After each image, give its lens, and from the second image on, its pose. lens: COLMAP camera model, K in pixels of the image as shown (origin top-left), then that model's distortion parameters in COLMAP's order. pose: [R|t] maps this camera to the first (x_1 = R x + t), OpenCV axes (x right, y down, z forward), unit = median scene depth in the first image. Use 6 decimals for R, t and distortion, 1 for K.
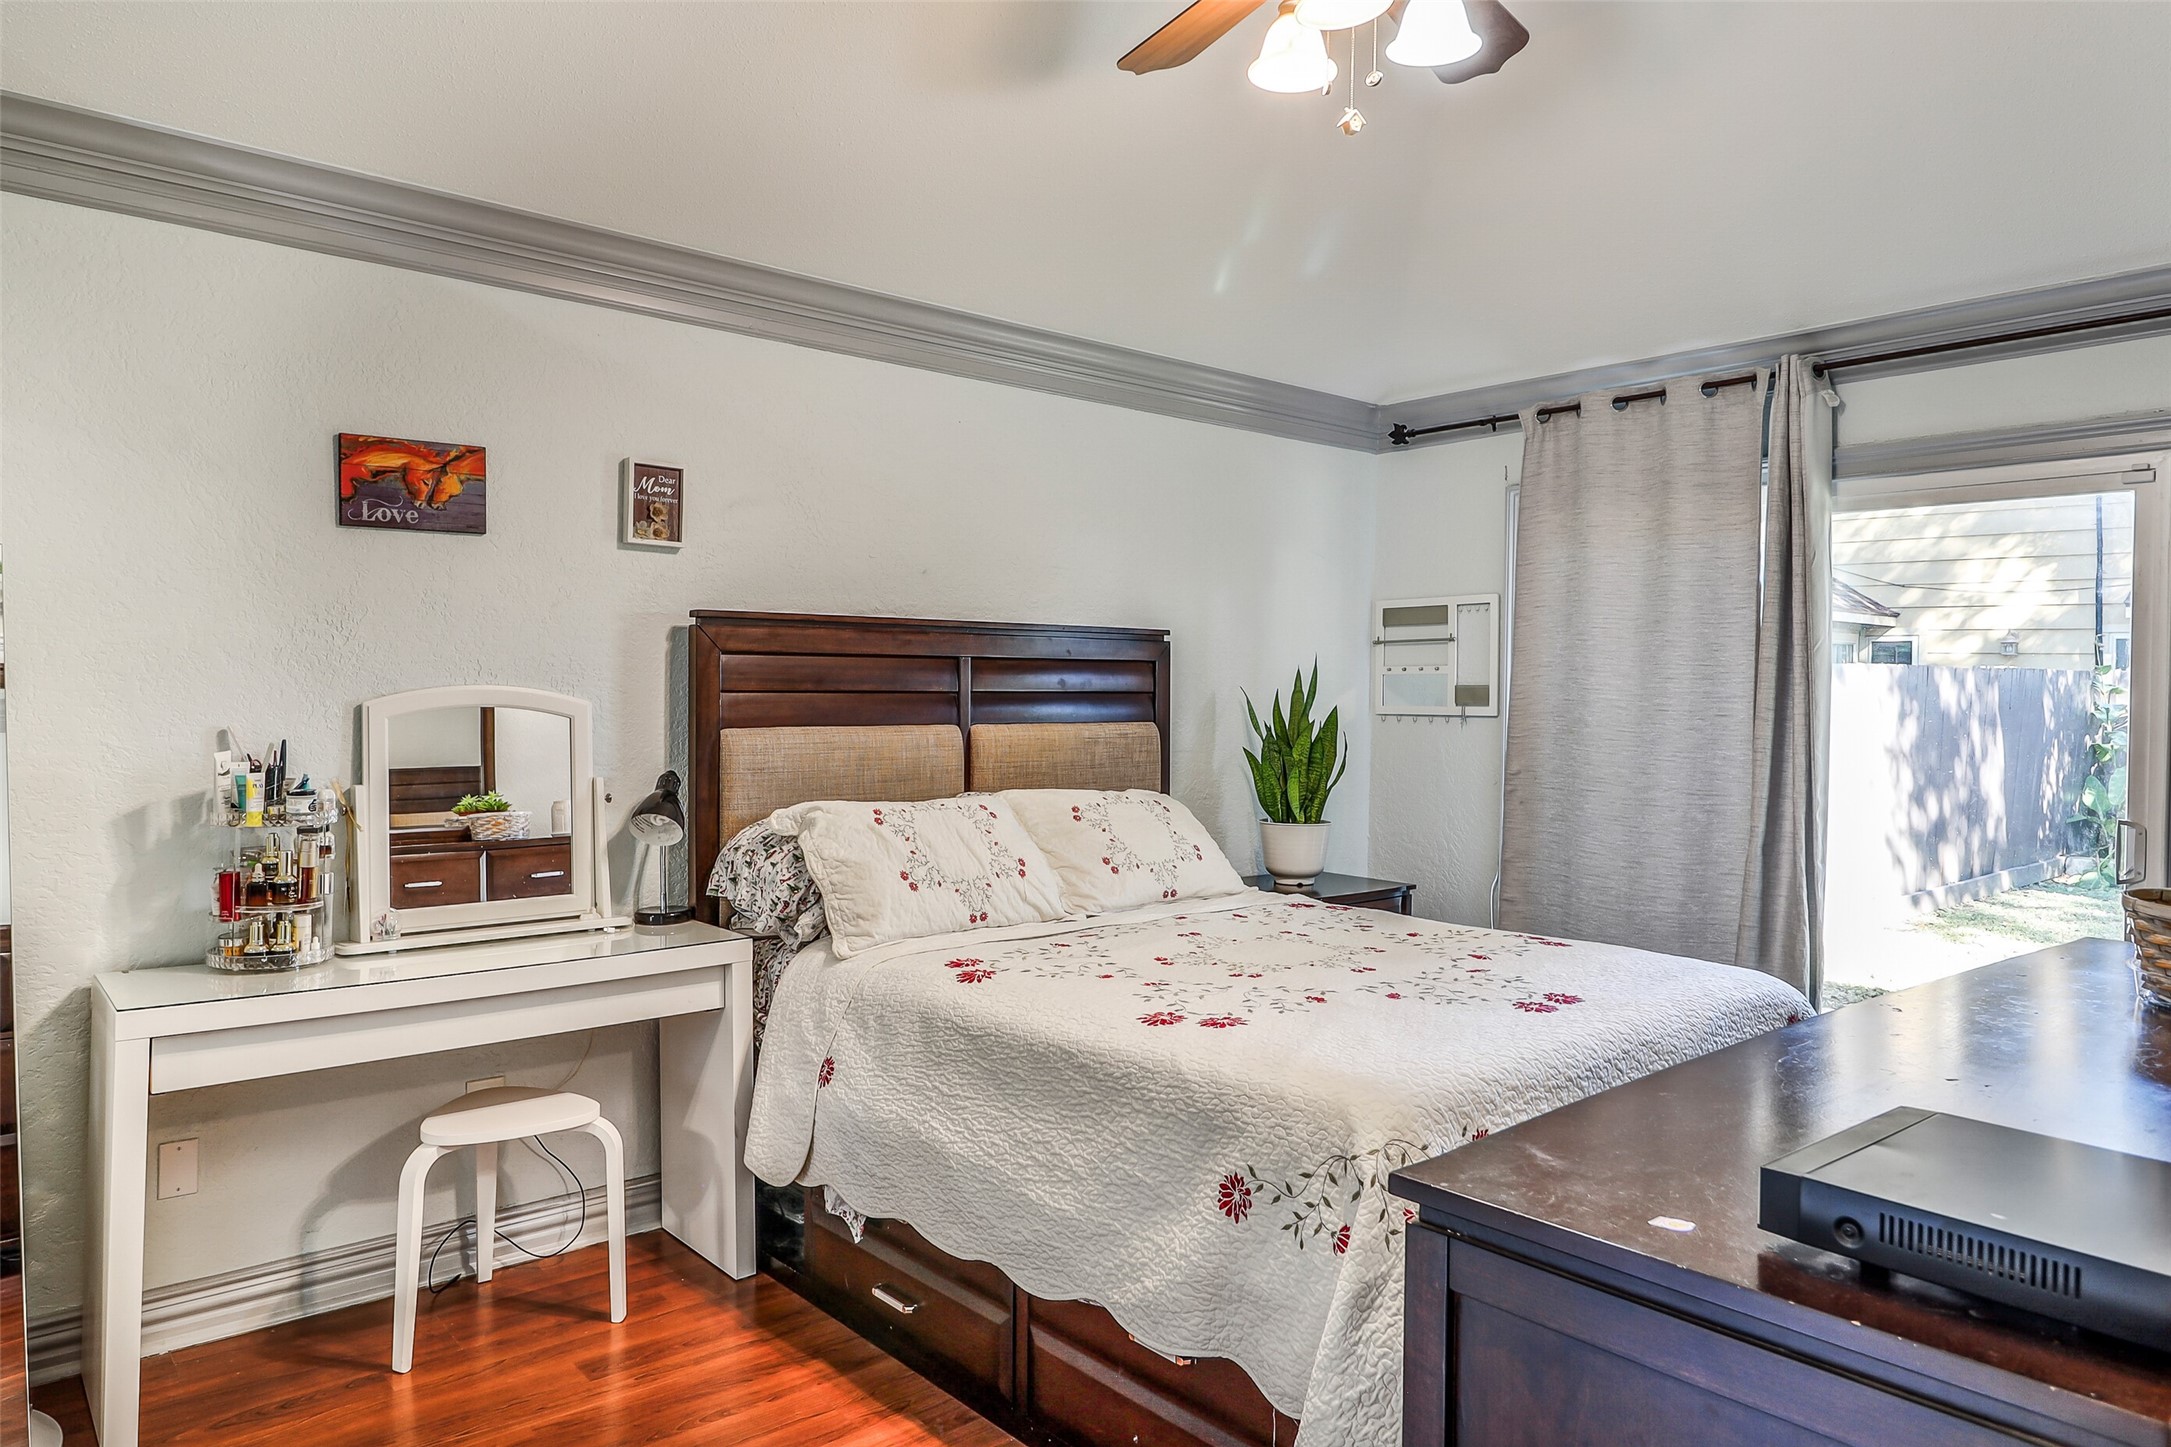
lens RADIAL K [[1395.9, 0, 1092.7], [0, 1395.9, 692.7], [0, 0, 1]] dist [0.013370, -0.015085]
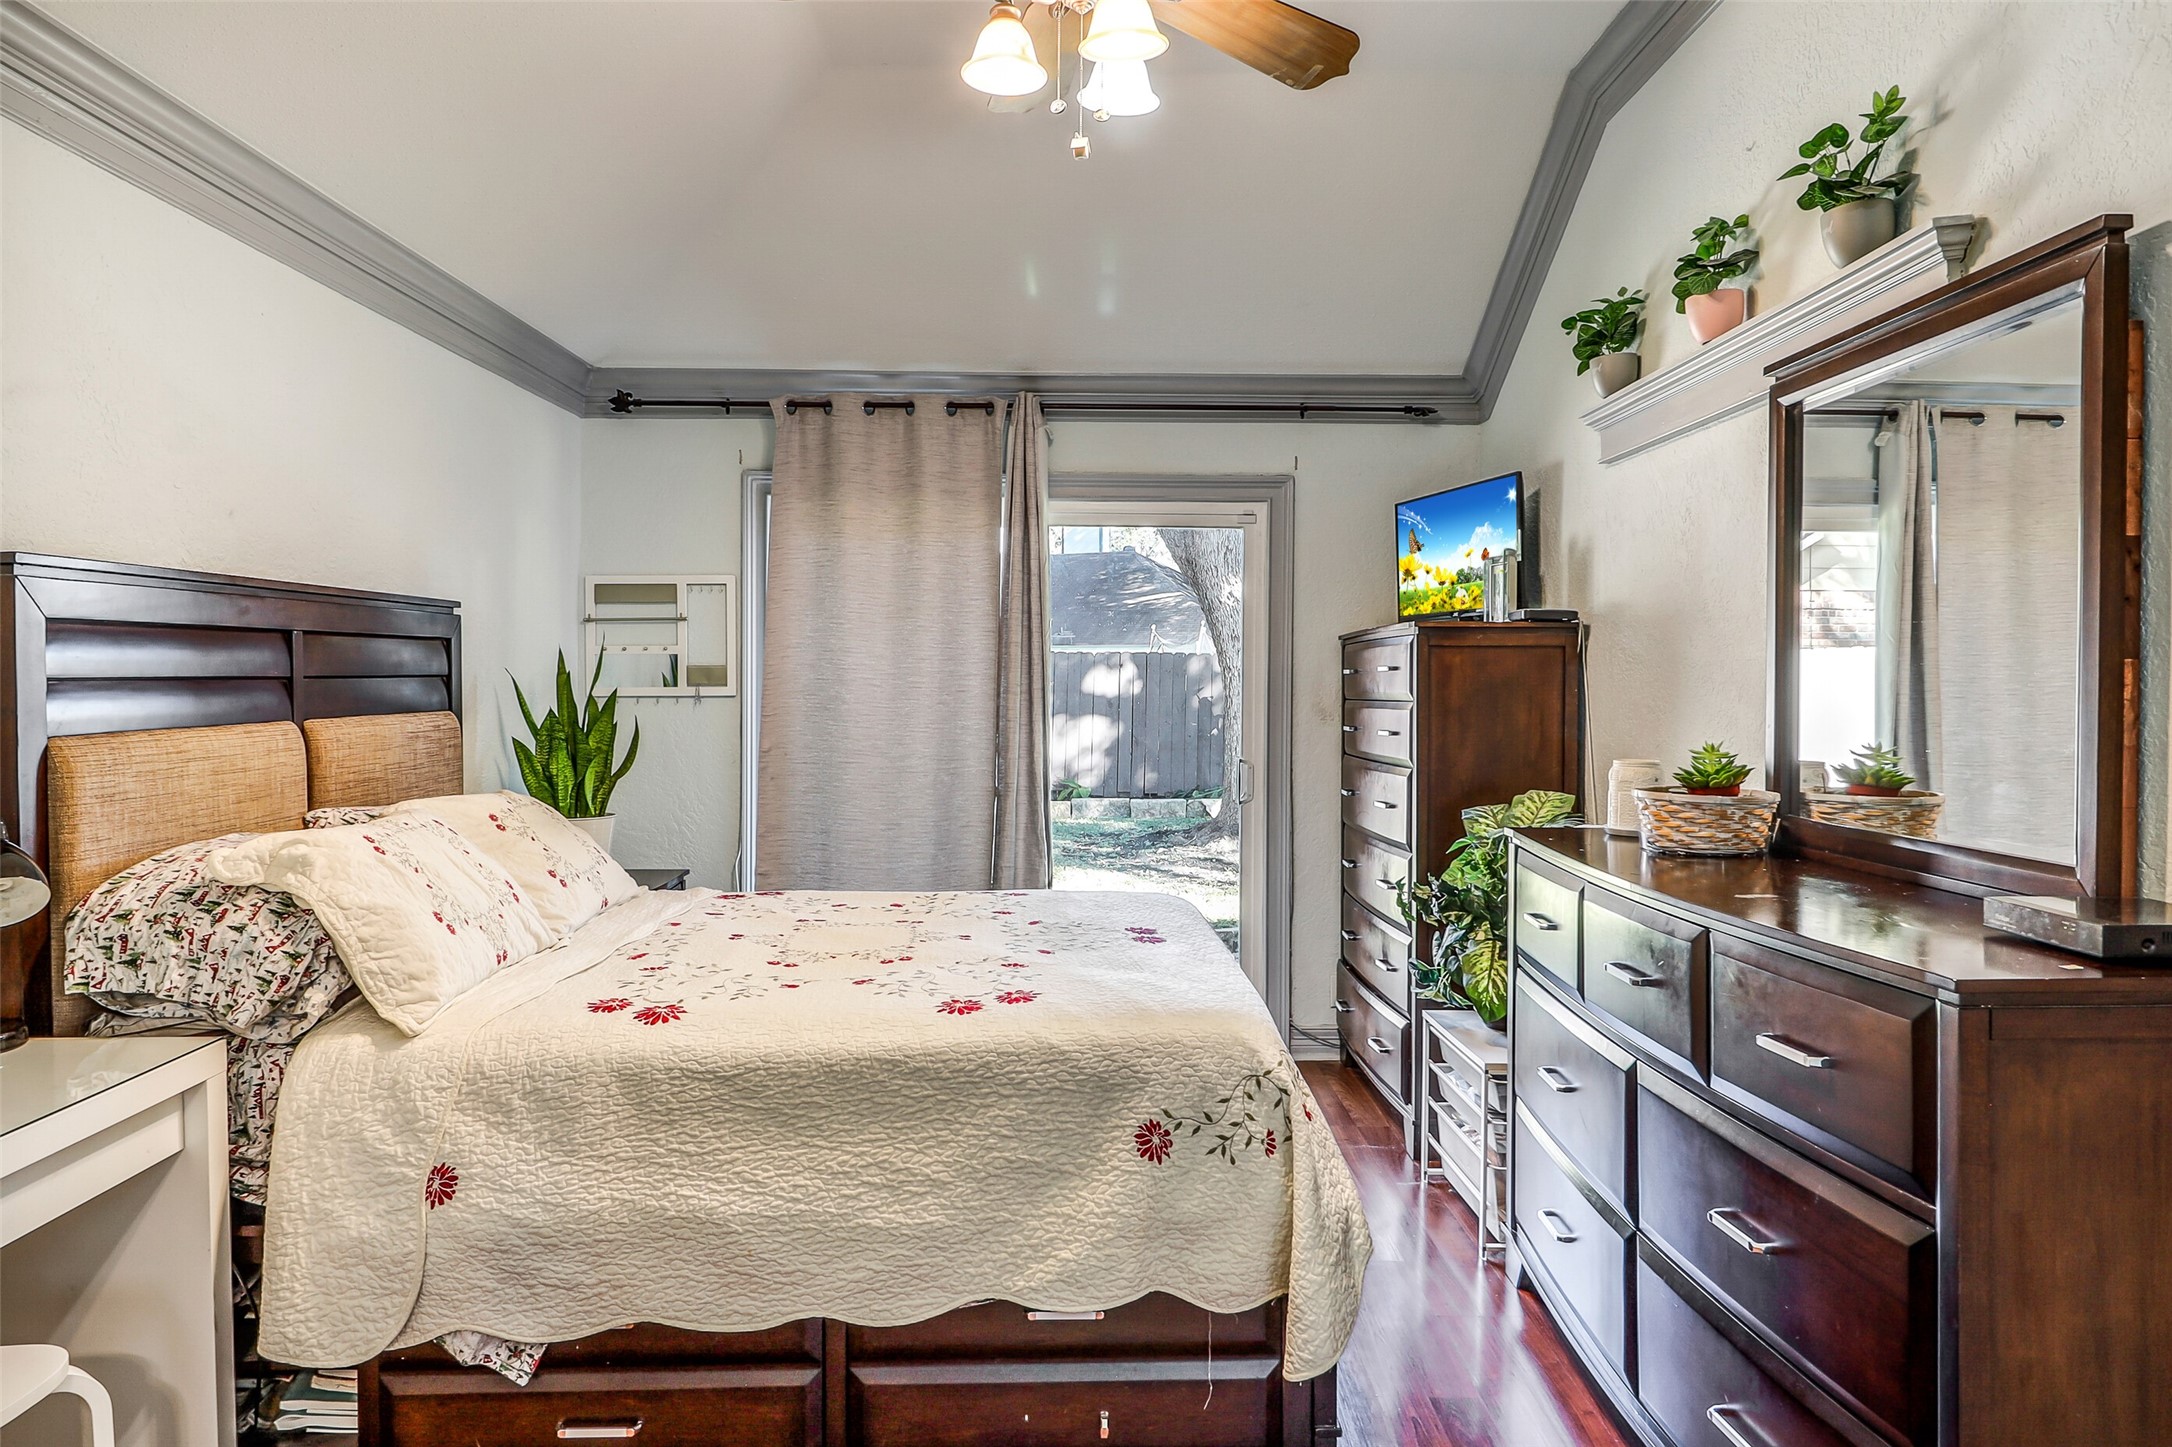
lens RADIAL K [[1396.6, 0, 1093.2], [0, 1396.6, 692.7], [0, 0, 1]] dist [0.013370, -0.015085]
pose [[0.633277, -0.018046, 0.773715, -0.488085], [0.005348, 0.999806, 0.018942, -0.004990], [-0.773907, -0.007858, 0.633250, 0.226981]]
